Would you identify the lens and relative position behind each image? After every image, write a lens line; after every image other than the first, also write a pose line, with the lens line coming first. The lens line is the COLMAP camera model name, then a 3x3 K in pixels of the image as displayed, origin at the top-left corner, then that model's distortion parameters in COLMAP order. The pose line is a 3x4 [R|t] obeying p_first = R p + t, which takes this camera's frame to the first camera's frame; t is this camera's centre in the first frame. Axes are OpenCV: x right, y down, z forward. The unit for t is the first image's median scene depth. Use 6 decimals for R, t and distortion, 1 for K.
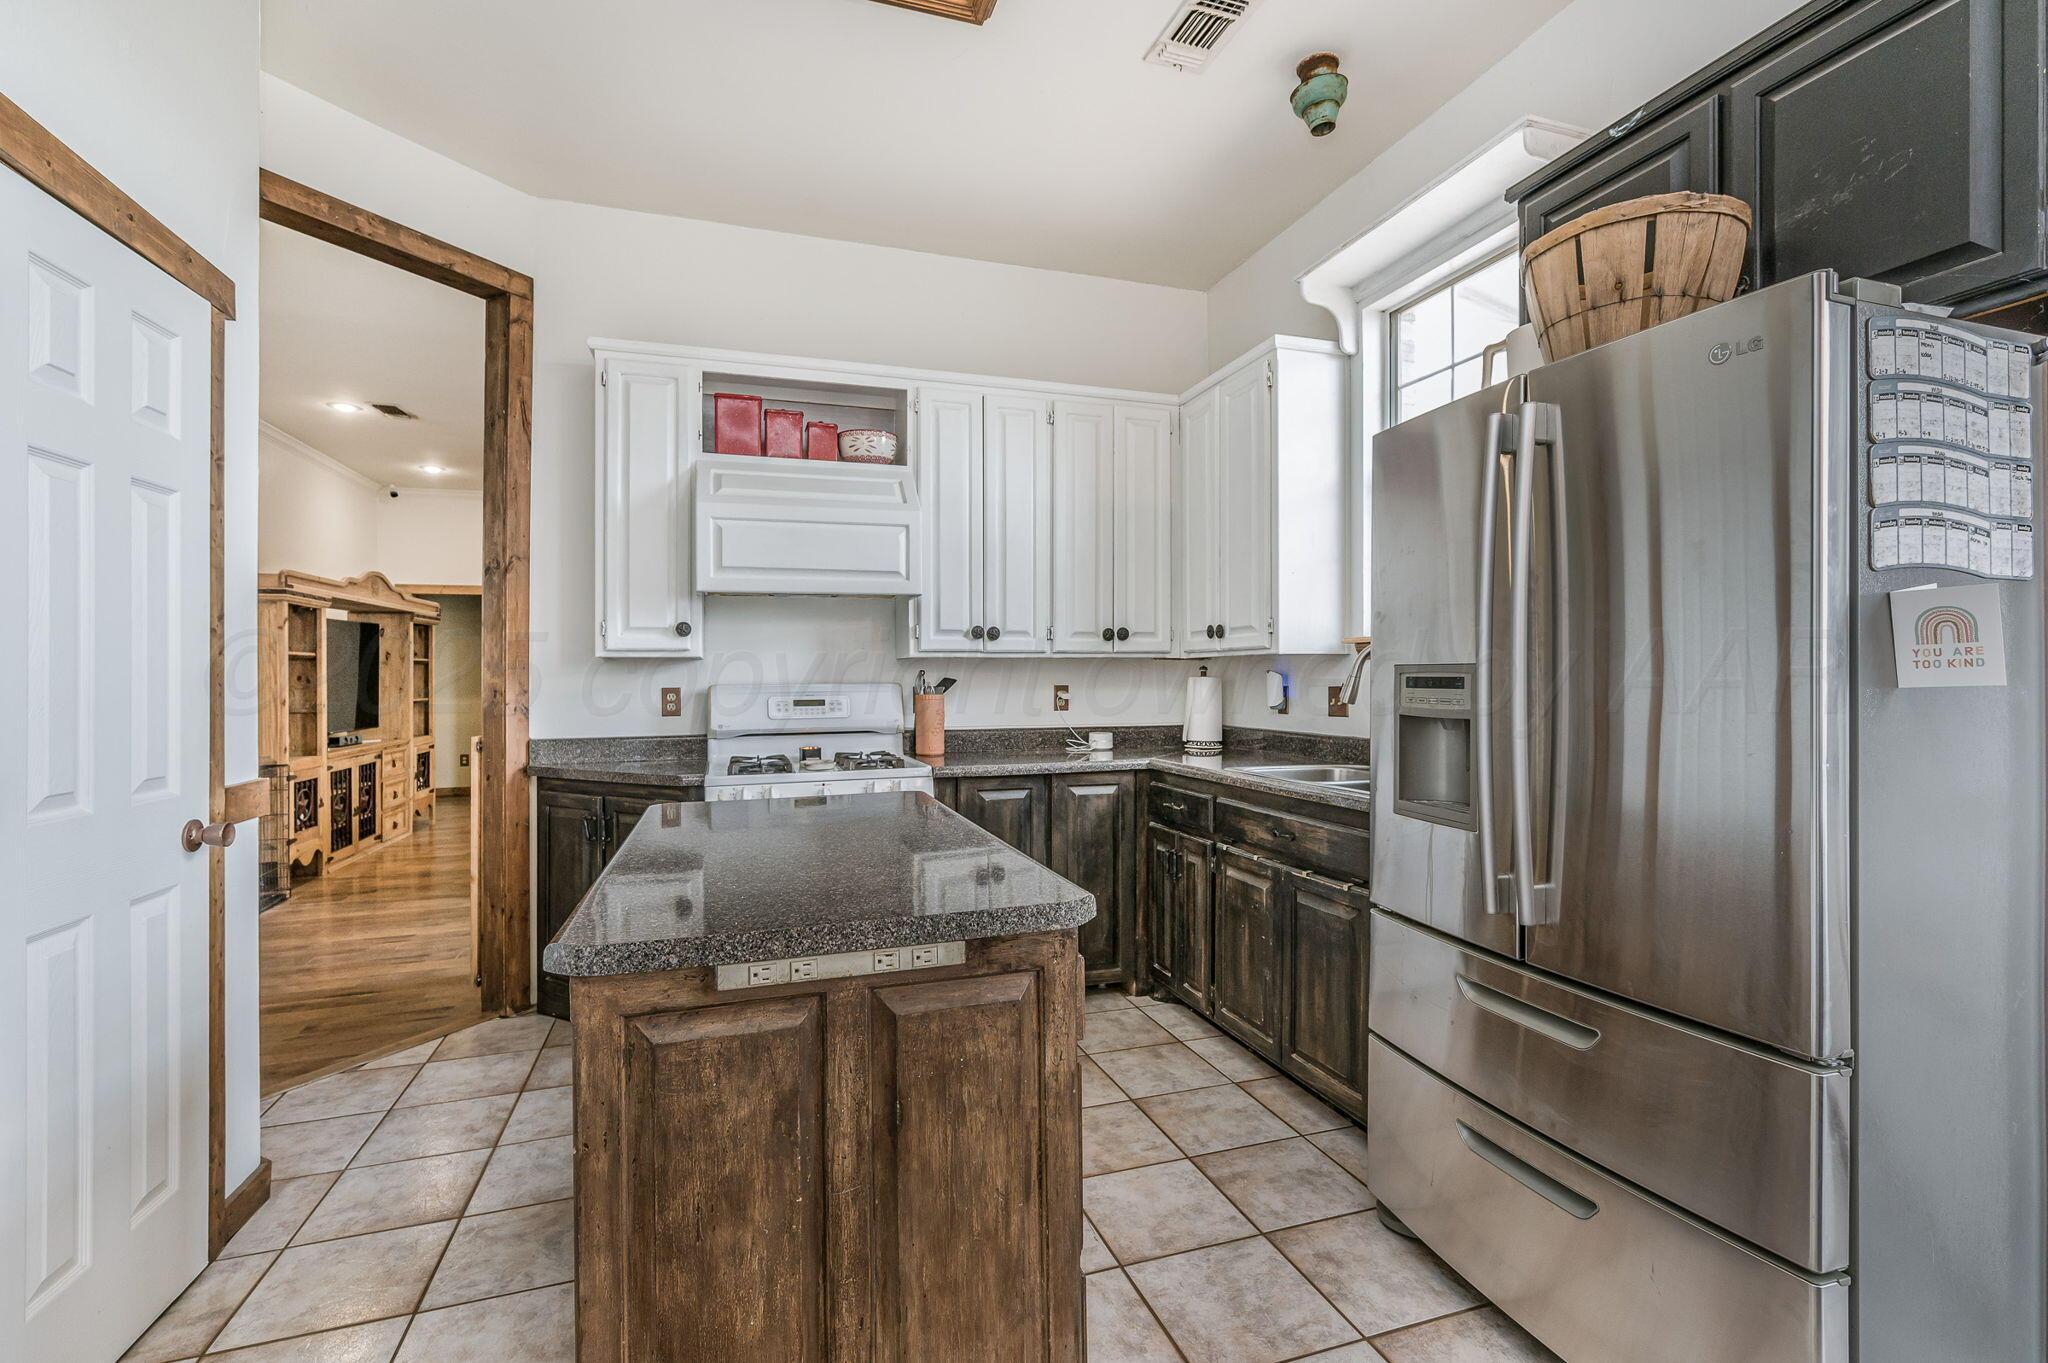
lens RADIAL K [[927.2, 0, 1019.4], [0, 927.2, 680.8], [0, 0, 1]] dist [0.004058, -0.000298]
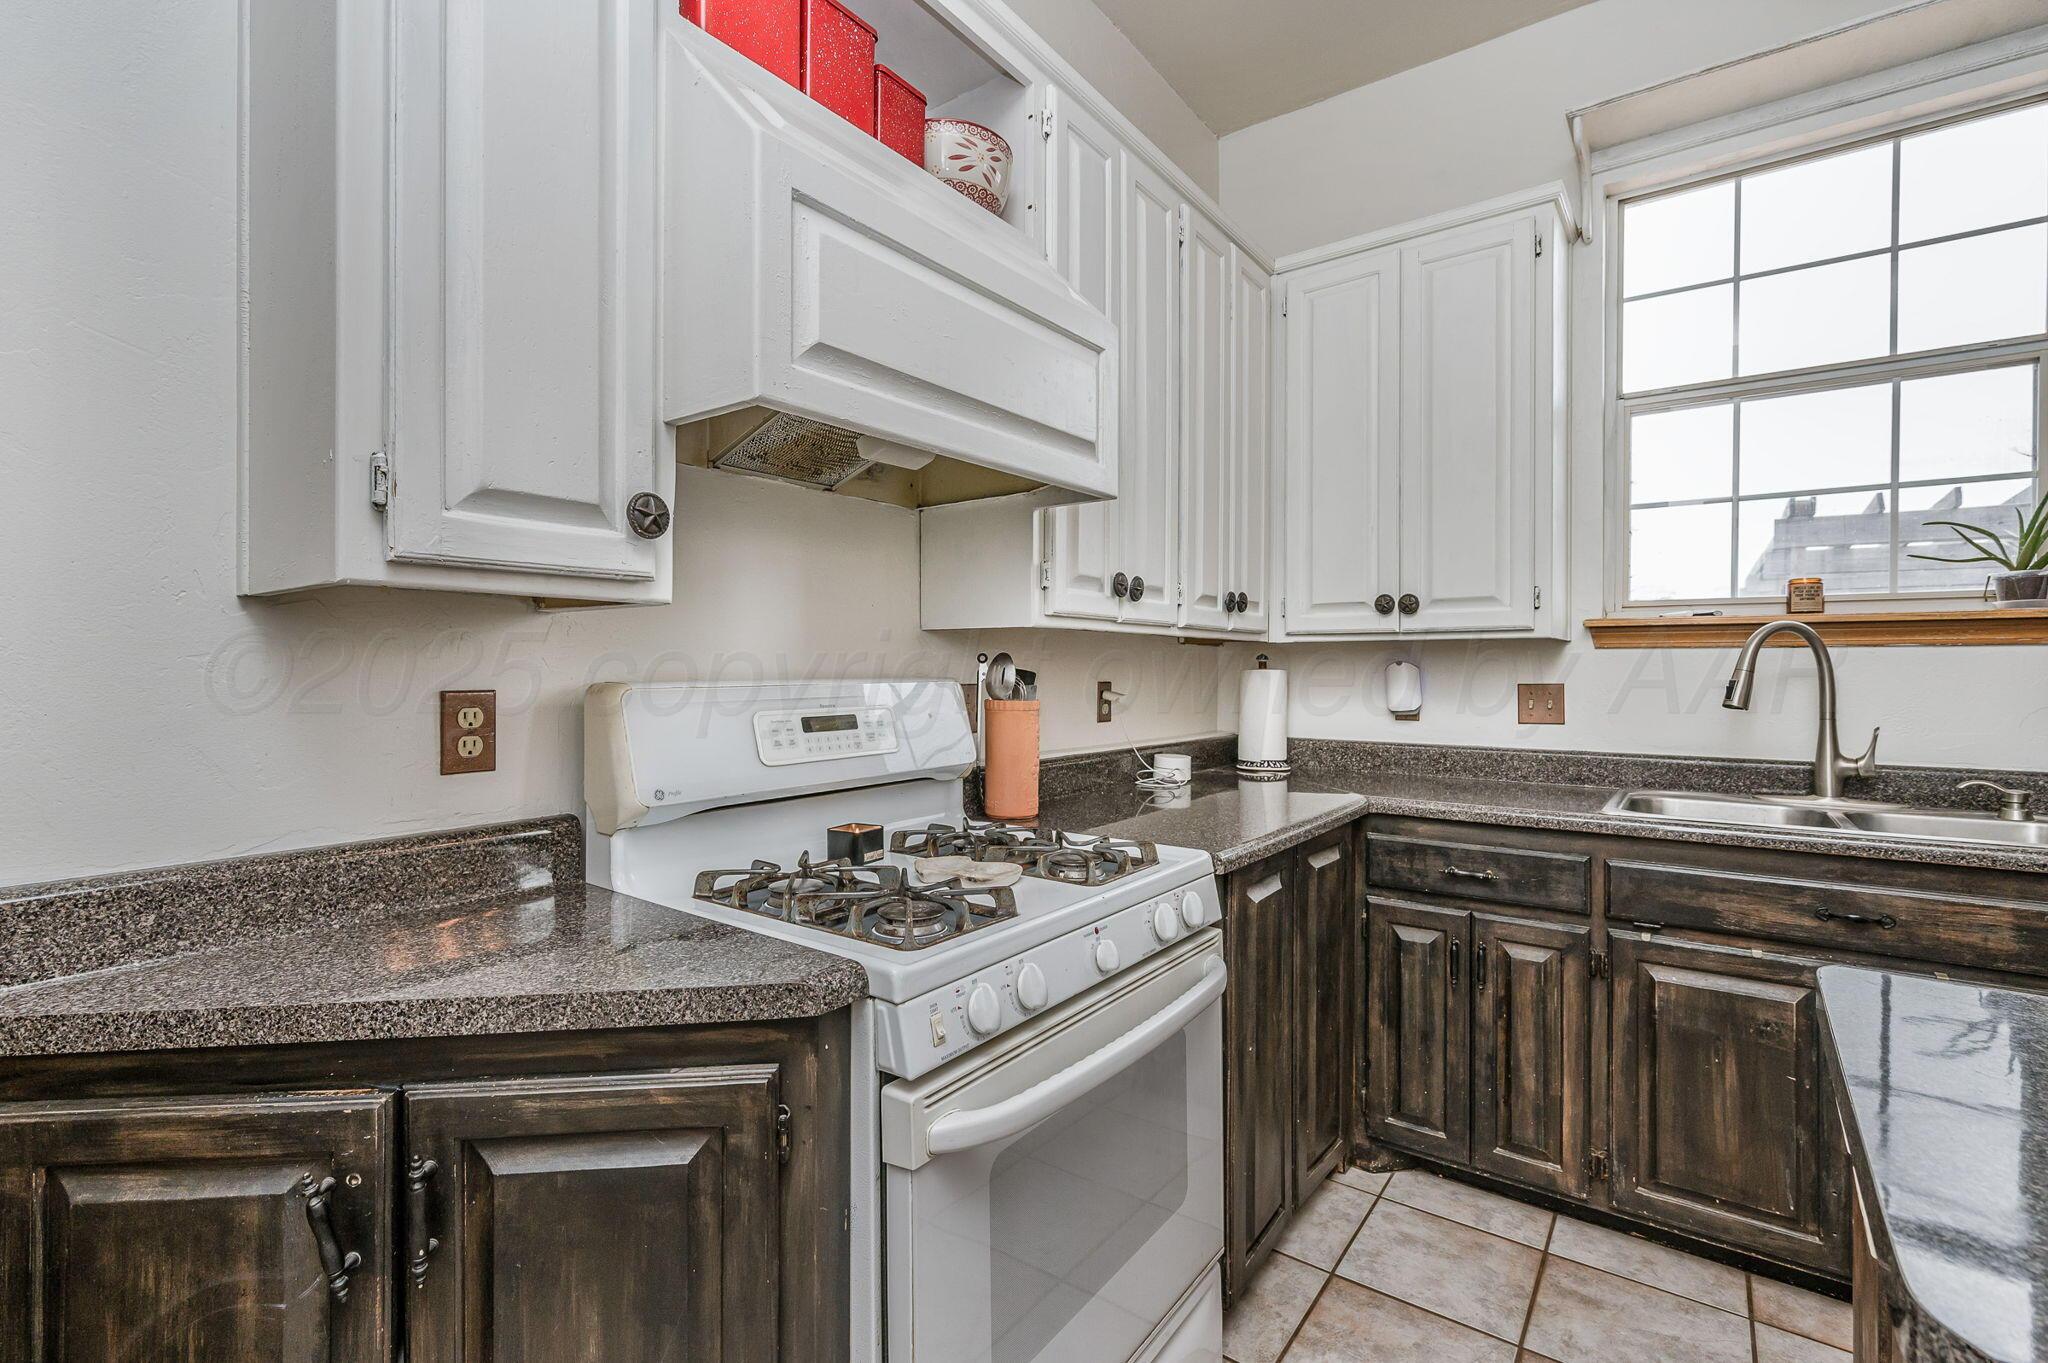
lens RADIAL K [[927.2, 0, 1028.2], [0, 927.2, 675.9], [0, 0, 1]] dist [0.004058, -0.000298]
pose [[0.812648, 0.002579, 0.582749, -0.407737], [-0.006068, 0.999973, 0.004037, -0.000796], [-0.582723, -0.006816, 0.812642, 0.594609]]
